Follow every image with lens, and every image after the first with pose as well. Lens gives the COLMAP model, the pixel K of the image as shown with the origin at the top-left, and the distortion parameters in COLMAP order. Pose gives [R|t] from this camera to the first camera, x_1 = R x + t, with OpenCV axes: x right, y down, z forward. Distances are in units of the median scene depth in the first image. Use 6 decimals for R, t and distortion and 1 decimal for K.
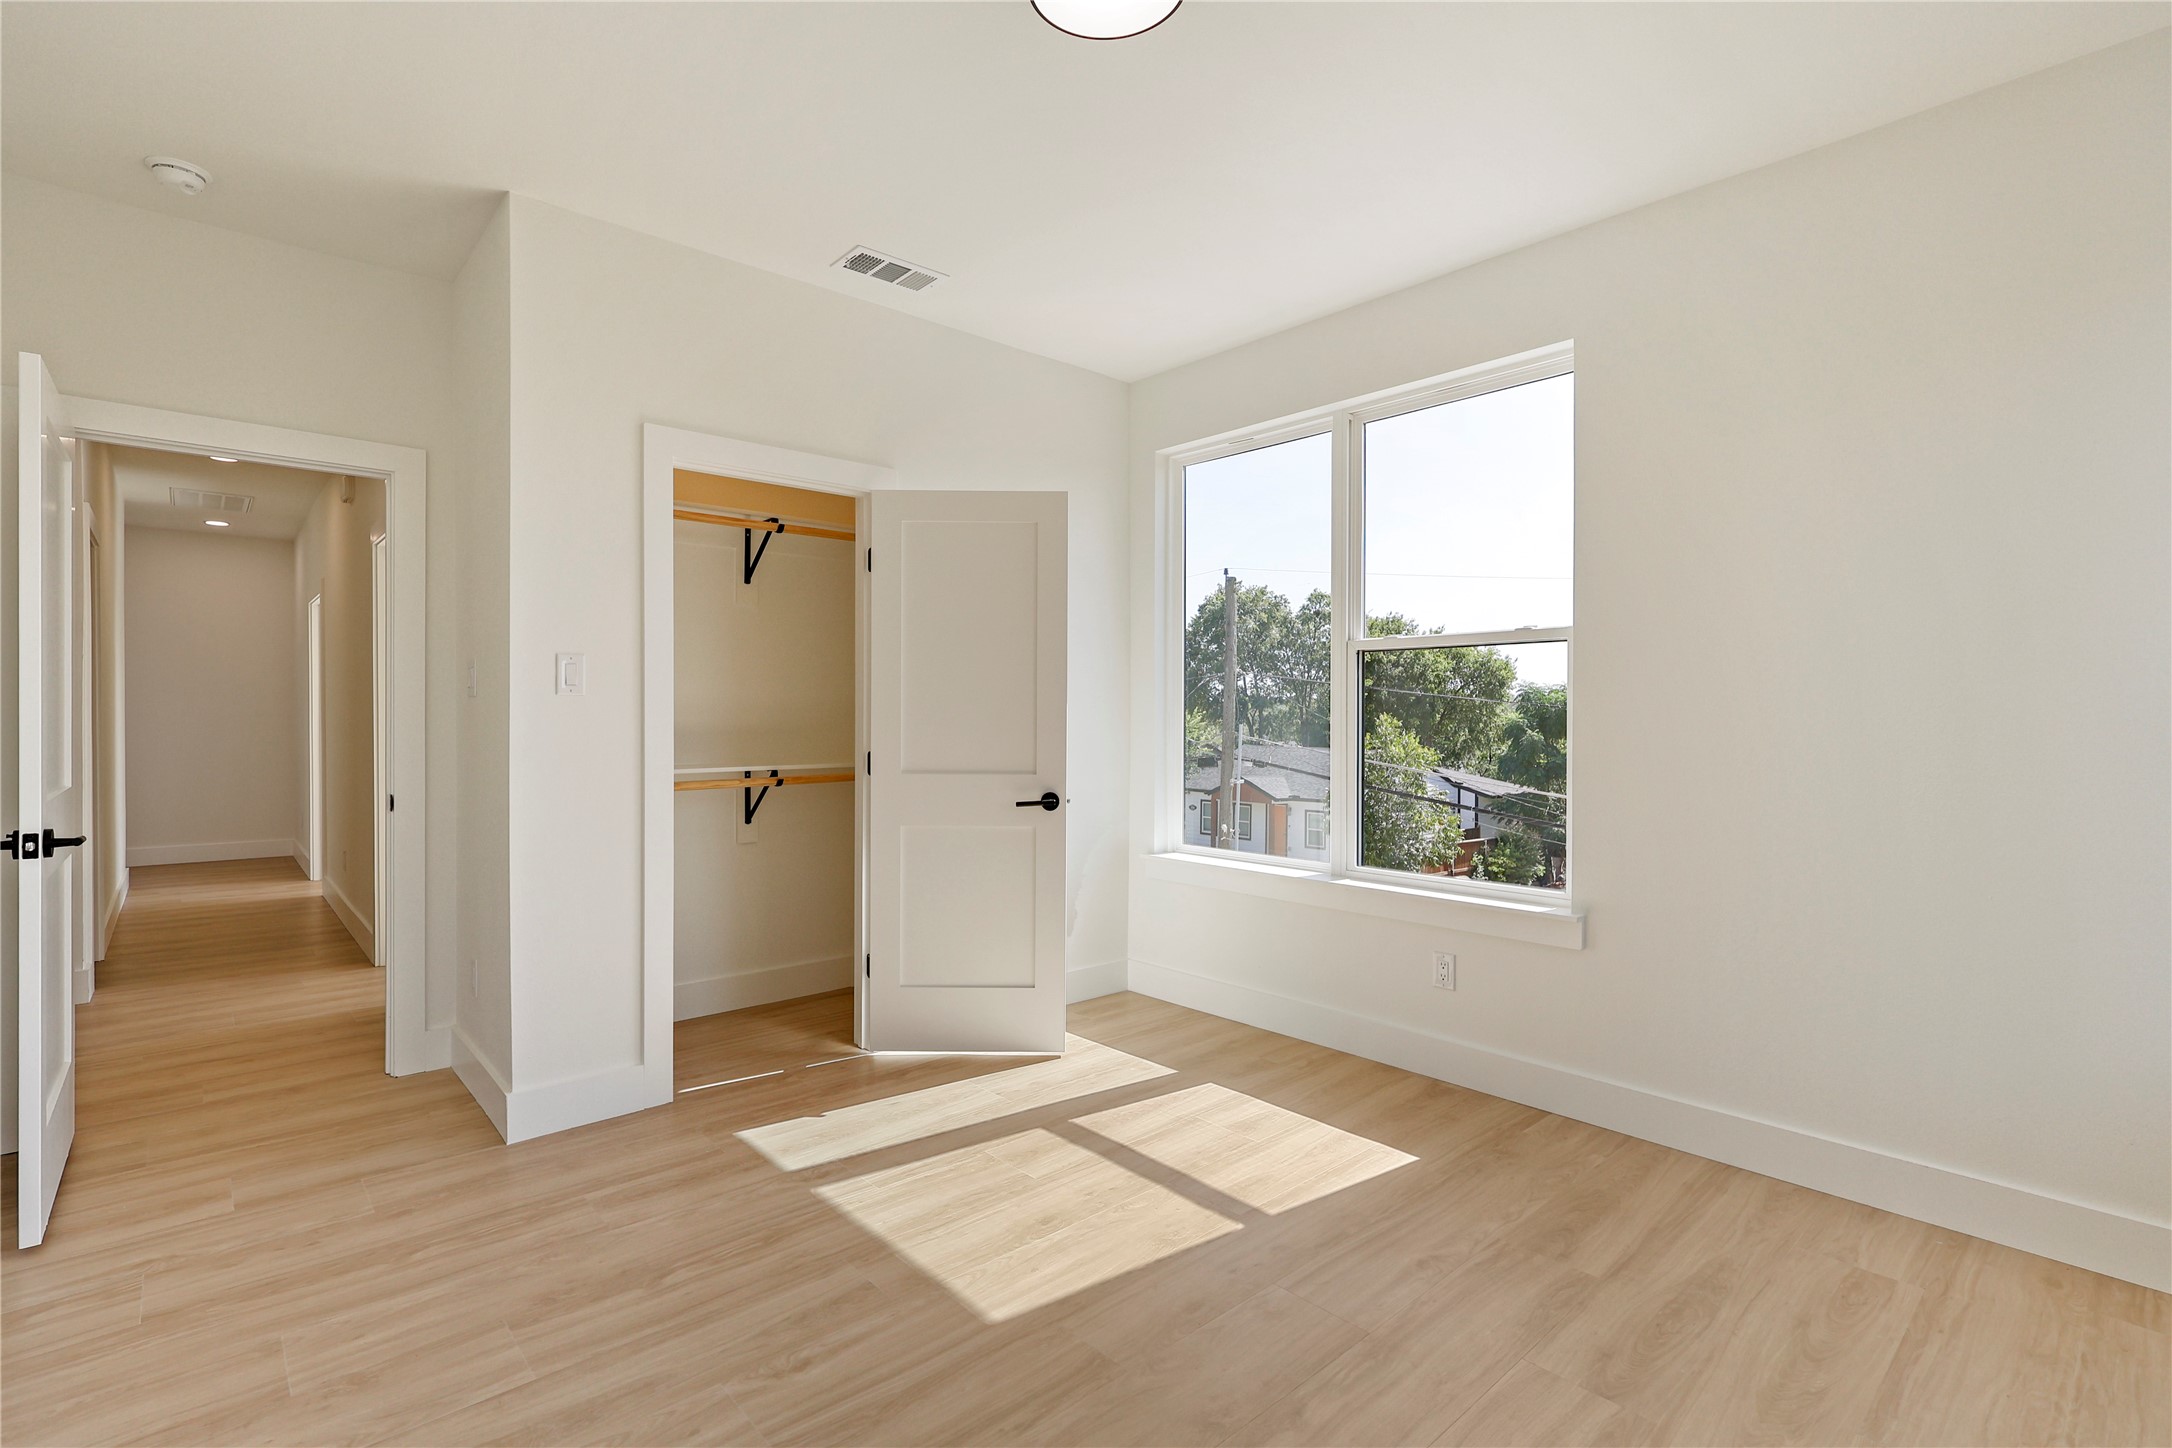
lens RADIAL K [[1029.2, 0, 1088.3], [0, 1029.2, 723.6], [0, 0, 1]] dist [0.000192, -0.000818]
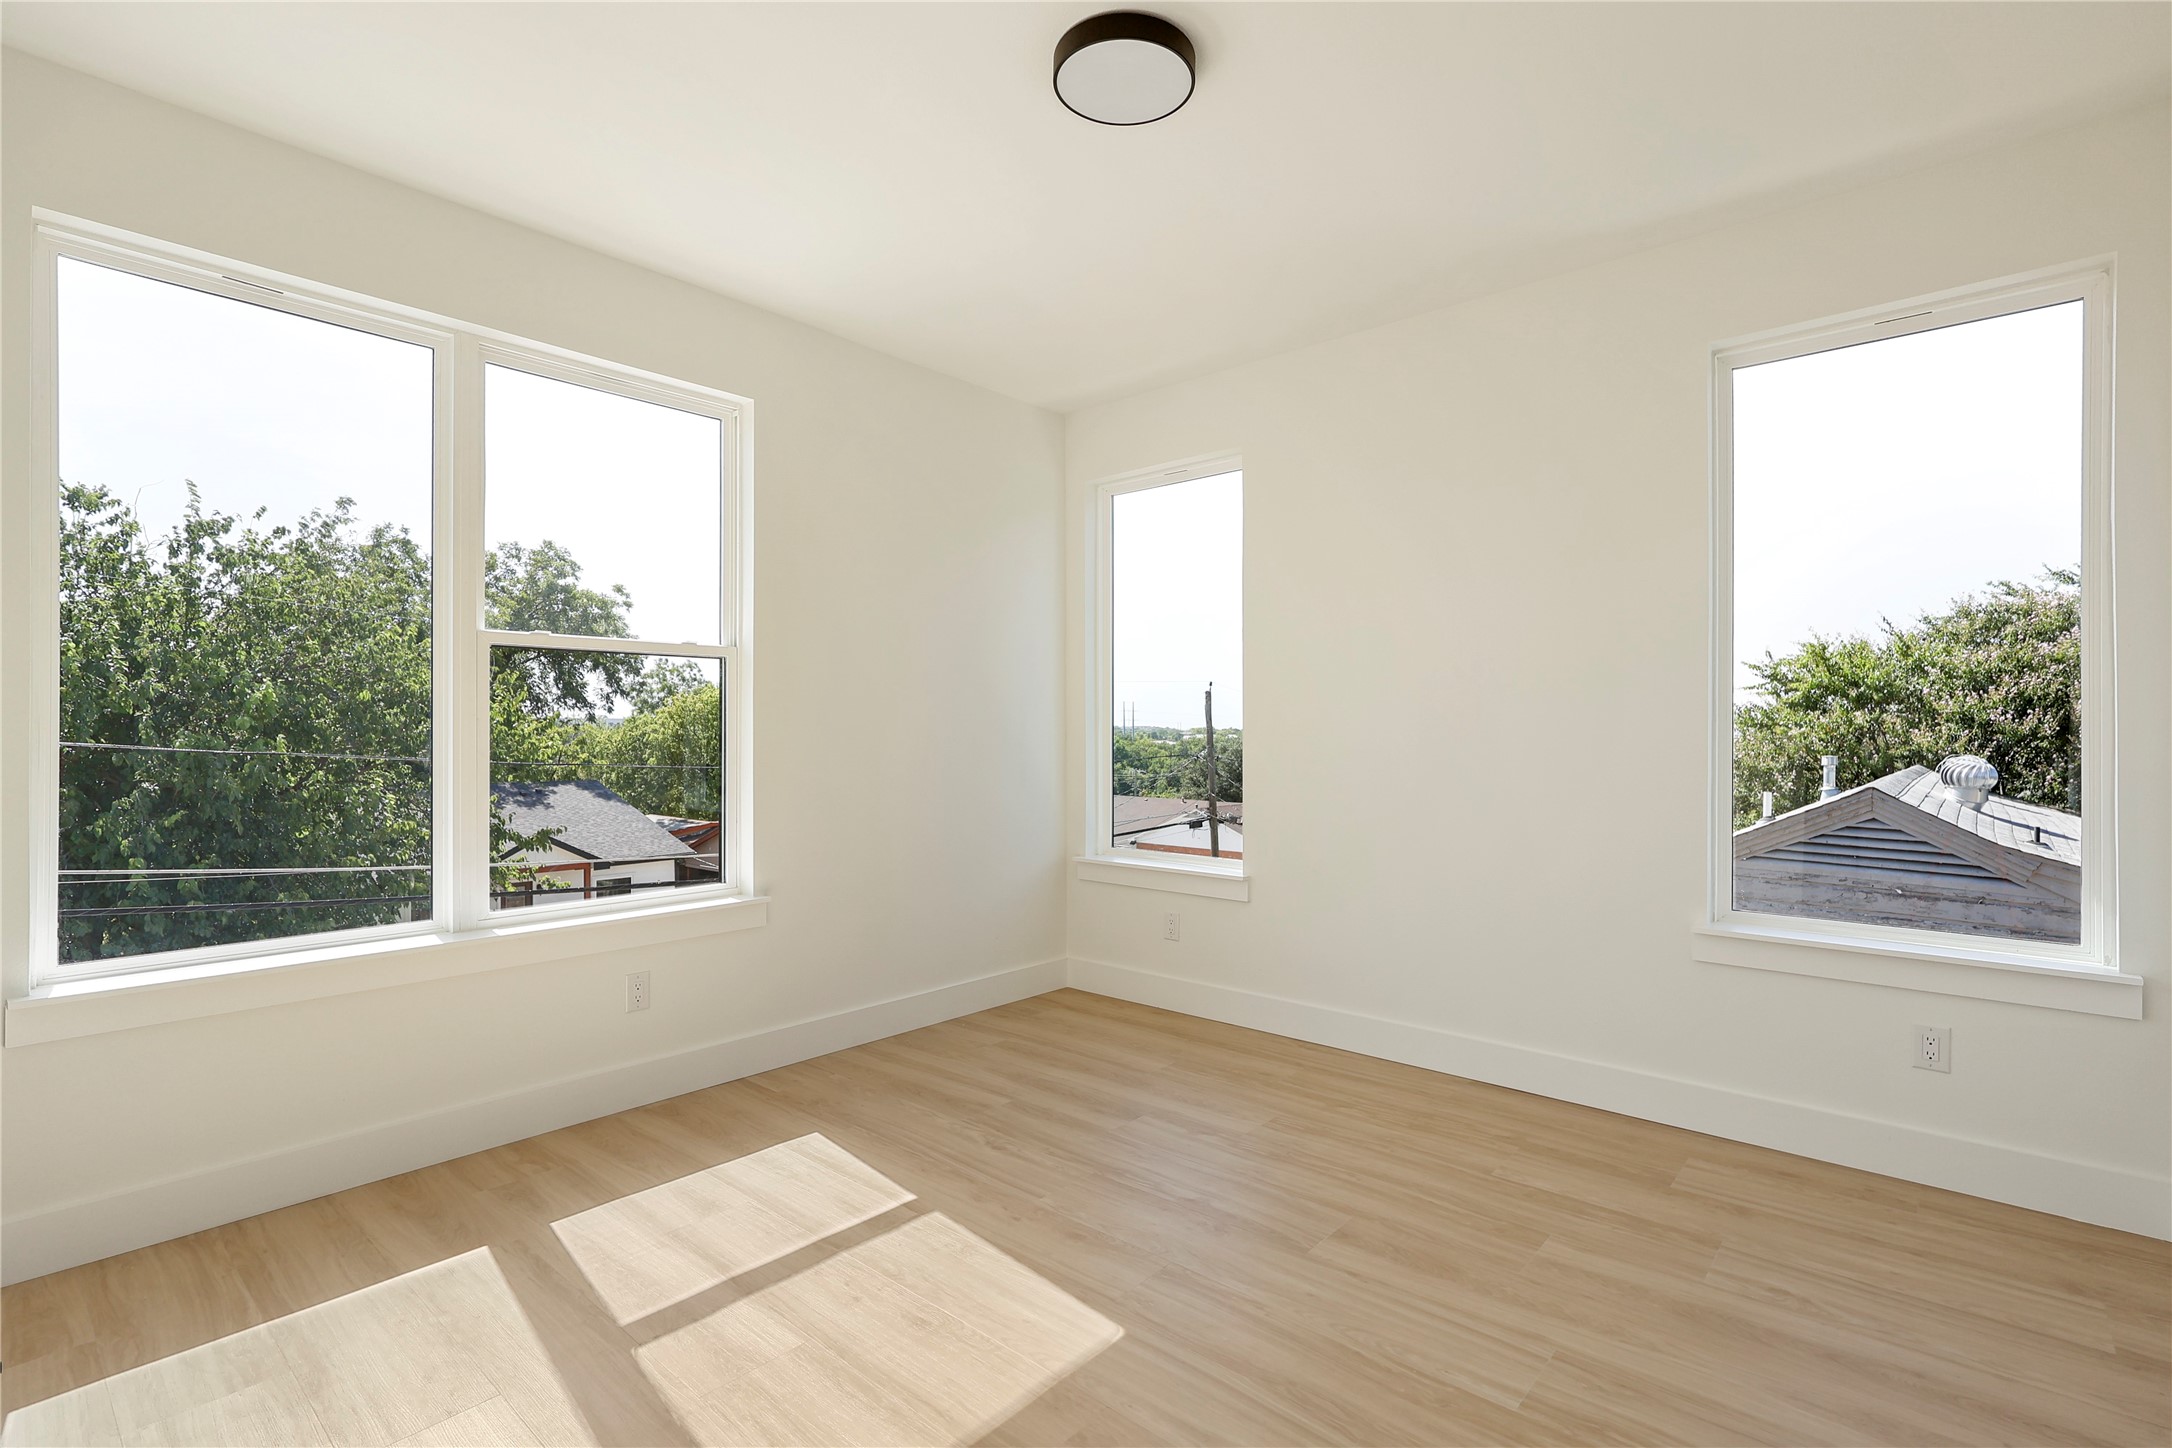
lens RADIAL K [[1029.2, 0, 1088.3], [0, 1029.2, 723.6], [0, 0, 1]] dist [0.000192, -0.000818]
pose [[-0.129238, 0.001657, 0.991612, -0.768595], [0.008922, 0.999960, -0.000509, -0.004595], [-0.991573, 0.008782, -0.129248, 0.829812]]
